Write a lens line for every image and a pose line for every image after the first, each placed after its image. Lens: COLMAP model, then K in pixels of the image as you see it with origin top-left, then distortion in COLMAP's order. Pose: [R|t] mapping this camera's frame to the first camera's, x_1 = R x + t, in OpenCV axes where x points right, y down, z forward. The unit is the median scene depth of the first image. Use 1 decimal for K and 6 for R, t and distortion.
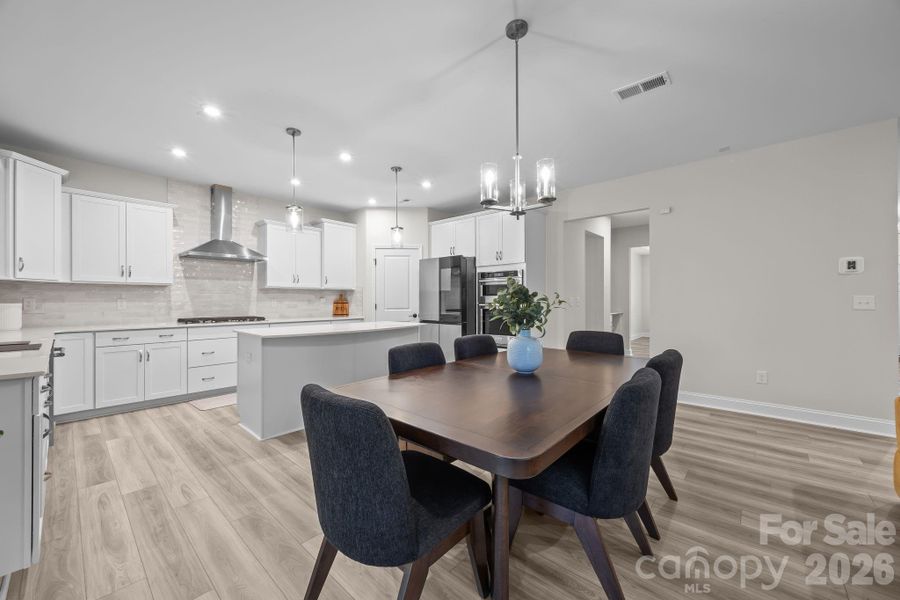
lens RADIAL K [[346.2, 0, 451.9], [0, 346.2, 297.5], [0, 0, 1]] dist [-0.001945, -0.000188]
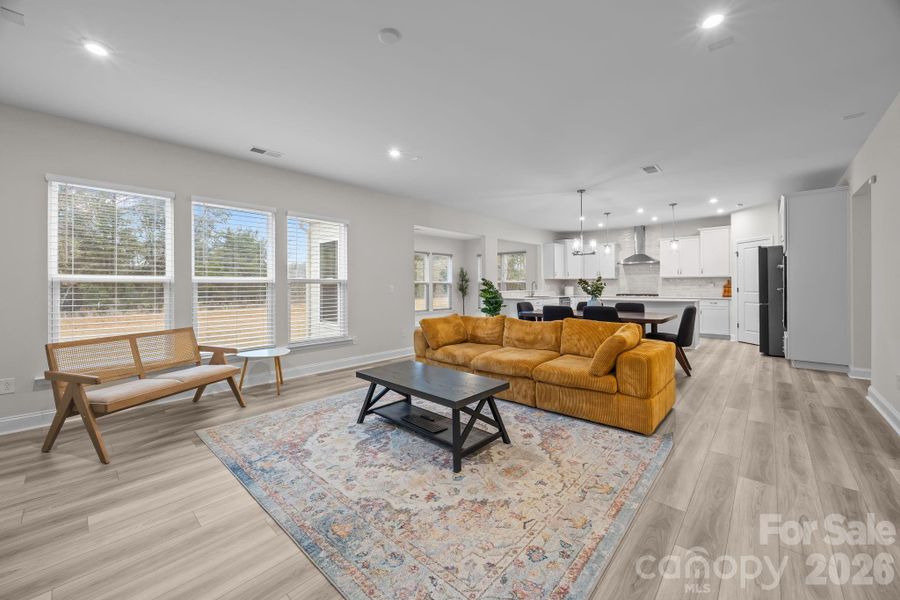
lens RADIAL K [[351.5, 0, 450.3], [0, 351.5, 287.3], [0, 0, 1]] dist [0.000467, 0.000210]
pose [[-0.012224, 0.005430, -0.999911, 1.248951], [0.012545, 0.999907, 0.005277, -0.003817], [0.999847, -0.012479, -0.012291, -0.023760]]
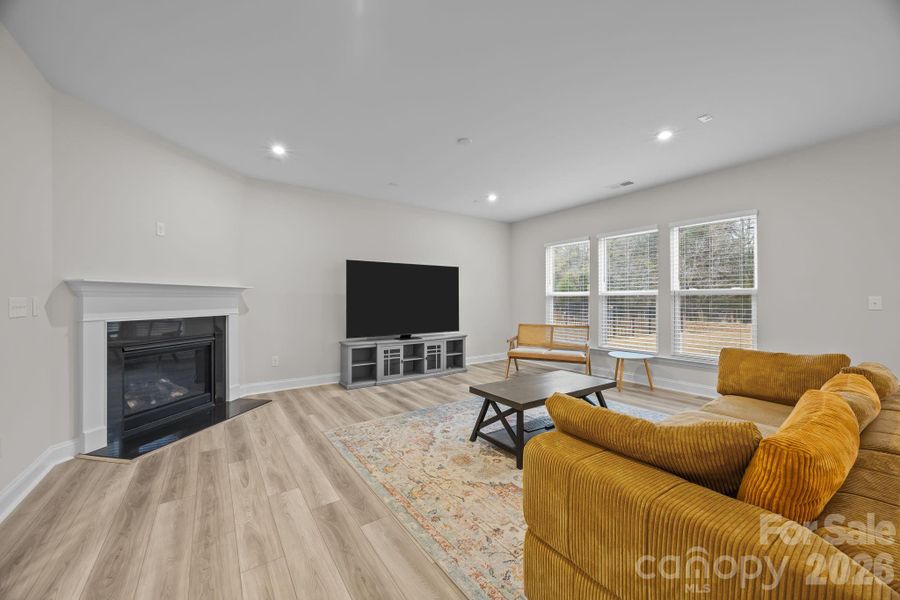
lens RADIAL K [[333.5, 0, 442.3], [0, 333.5, 300.5], [0, 0, 1]] dist [-0.000153, -0.000010]
pose [[-0.969932, 0.004582, 0.243333, 0.677288], [0.003018, 0.999972, -0.006799, 0.003842], [-0.243358, -0.005860, -0.969919, 0.566235]]
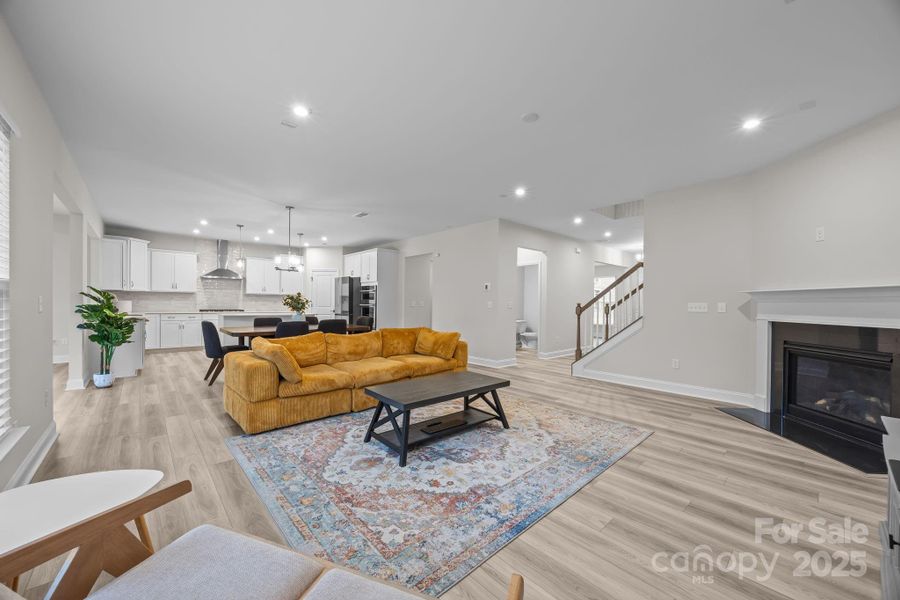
lens RADIAL K [[344.7, 0, 450.6], [0, 344.7, 301.1], [0, 0, 1]] dist [0.000065, 0.000041]
pose [[0.995542, 0.009969, -0.093788, 0.720398], [-0.009743, 0.999948, 0.002862, -0.006017], [0.093812, -0.001936, 0.995588, -0.723284]]
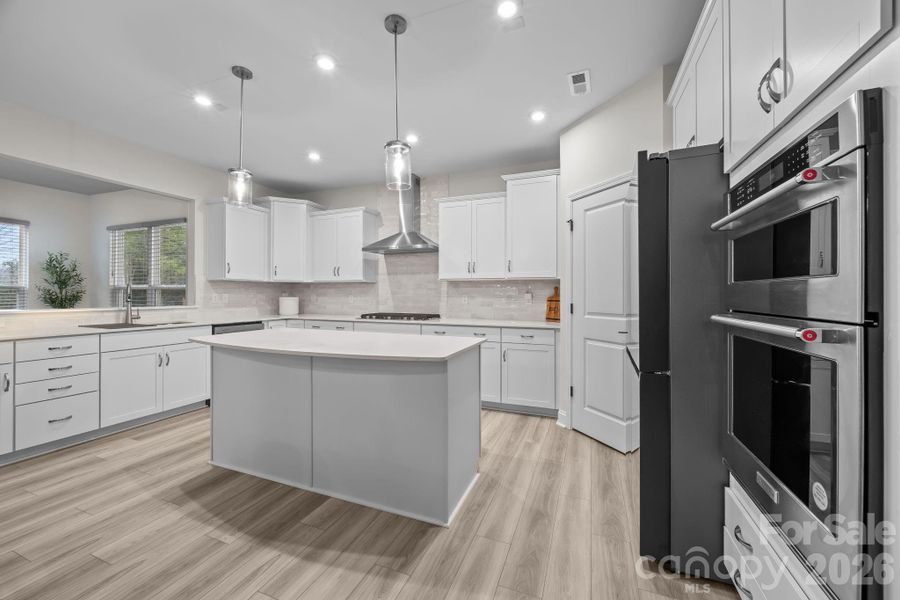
lens RADIAL K [[346.2, 0, 451.9], [0, 346.2, 297.5], [0, 0, 1]] dist [-0.001945, -0.000188]
pose [[0.349521, 0.004273, -0.936919, 0.257523], [0.001794, 0.999985, 0.005230, 0.007843], [0.936927, -0.003509, 0.349508, 0.750414]]
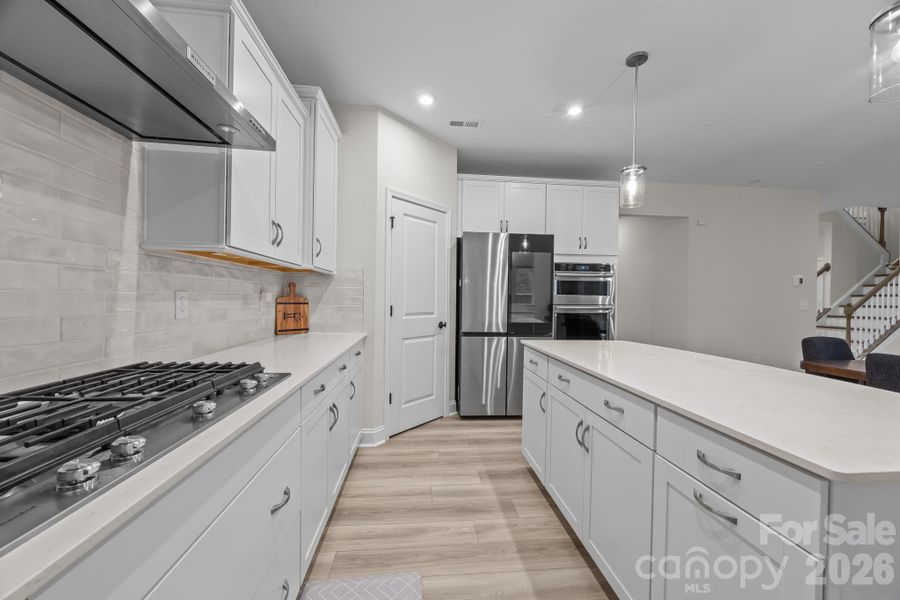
lens RADIAL K [[344.7, 0, 450.6], [0, 344.7, 301.1], [0, 0, 1]] dist [0.000065, 0.000041]
pose [[0.677207, 0.003307, 0.735785, -0.628881], [-0.021223, 0.999662, 0.015040, 0.003352], [-0.735486, -0.025801, 0.677048, 0.698634]]
